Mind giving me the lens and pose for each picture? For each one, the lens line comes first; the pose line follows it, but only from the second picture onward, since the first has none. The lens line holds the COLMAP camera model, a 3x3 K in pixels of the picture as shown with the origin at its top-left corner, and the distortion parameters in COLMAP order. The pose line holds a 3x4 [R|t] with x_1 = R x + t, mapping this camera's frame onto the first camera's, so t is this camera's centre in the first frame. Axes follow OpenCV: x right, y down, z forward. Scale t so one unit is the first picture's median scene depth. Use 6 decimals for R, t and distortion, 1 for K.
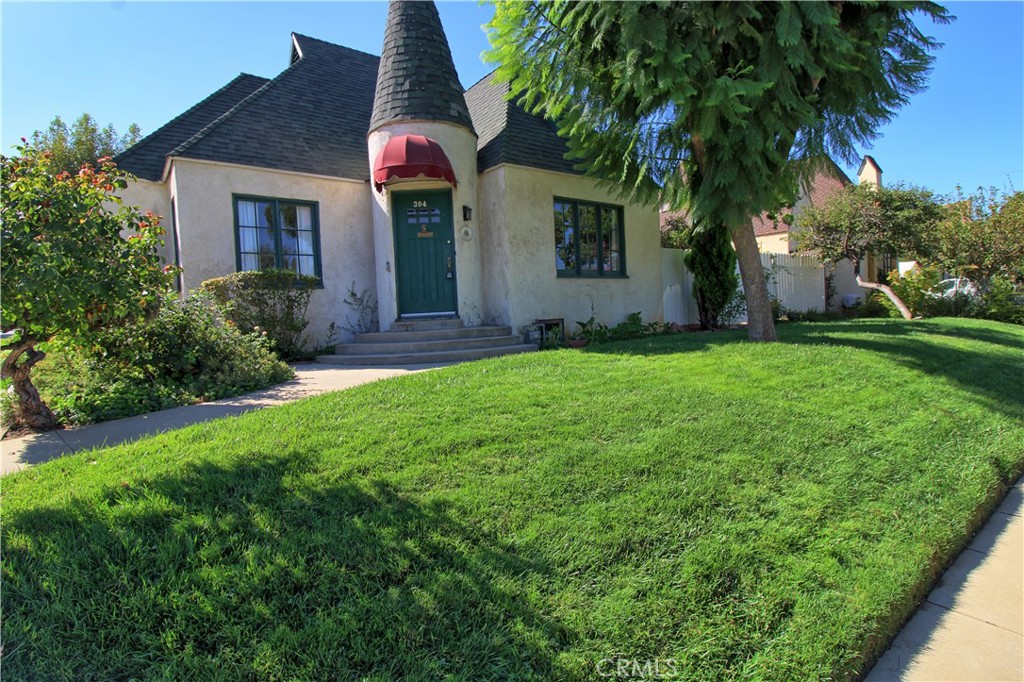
lens RADIAL K [[526.2, 0, 510.1], [0, 526.2, 341.1], [0, 0, 1]] dist [-0.015128, -0.000817]
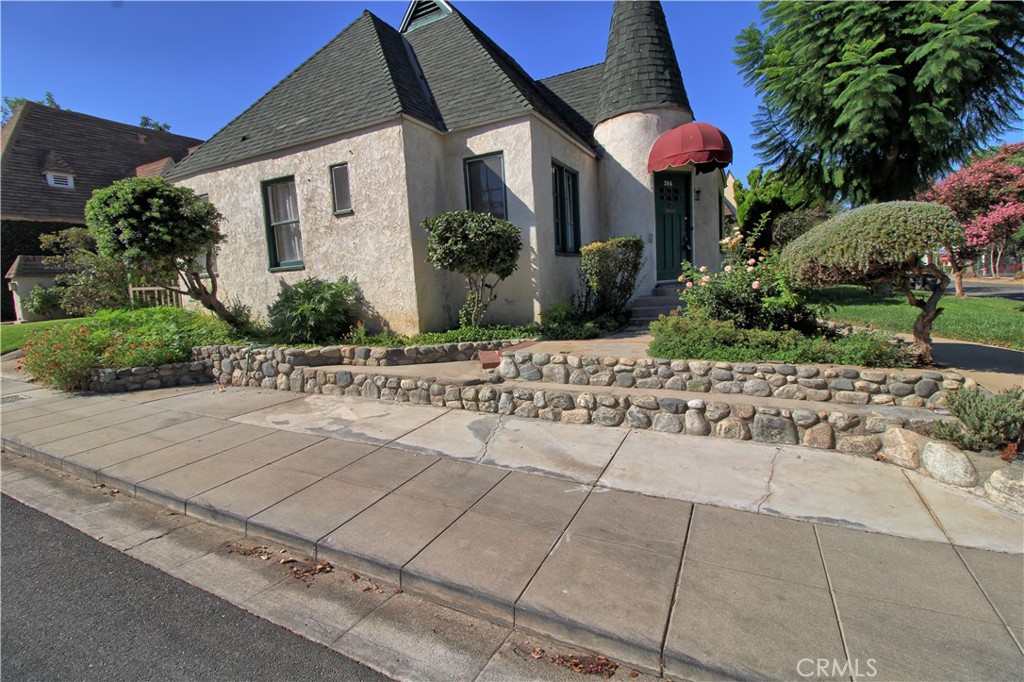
lens RADIAL K [[487.8, 0, 513.5], [0, 487.8, 343.8], [0, 0, 1]] dist [-0.014849, -0.001918]
pose [[0.891599, -0.064596, 0.448194, -0.963927], [0.041358, 0.997253, 0.061455, 0.007584], [-0.450933, -0.036256, 0.891821, 0.197304]]
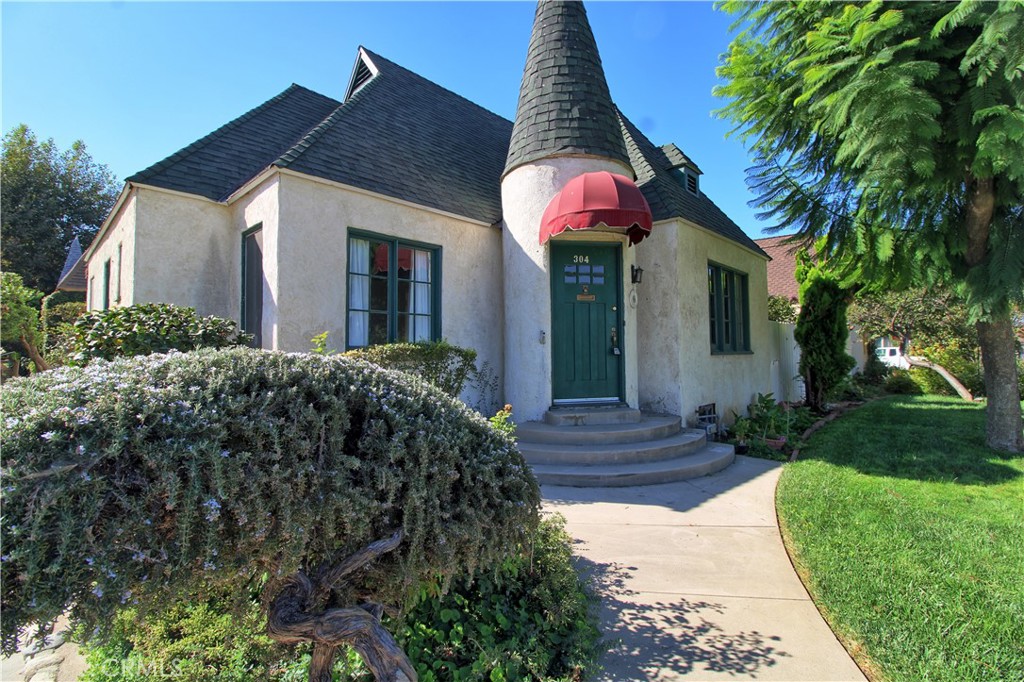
lens RADIAL K [[487.8, 0, 512.6], [0, 487.8, 335.5], [0, 0, 1]] dist [-0.014849, -0.001918]
pose [[0.986492, 0.043916, 0.157814, -0.382736], [-0.029608, 0.995328, -0.091897, -0.076637], [-0.161112, 0.085983, 0.983184, 0.307385]]
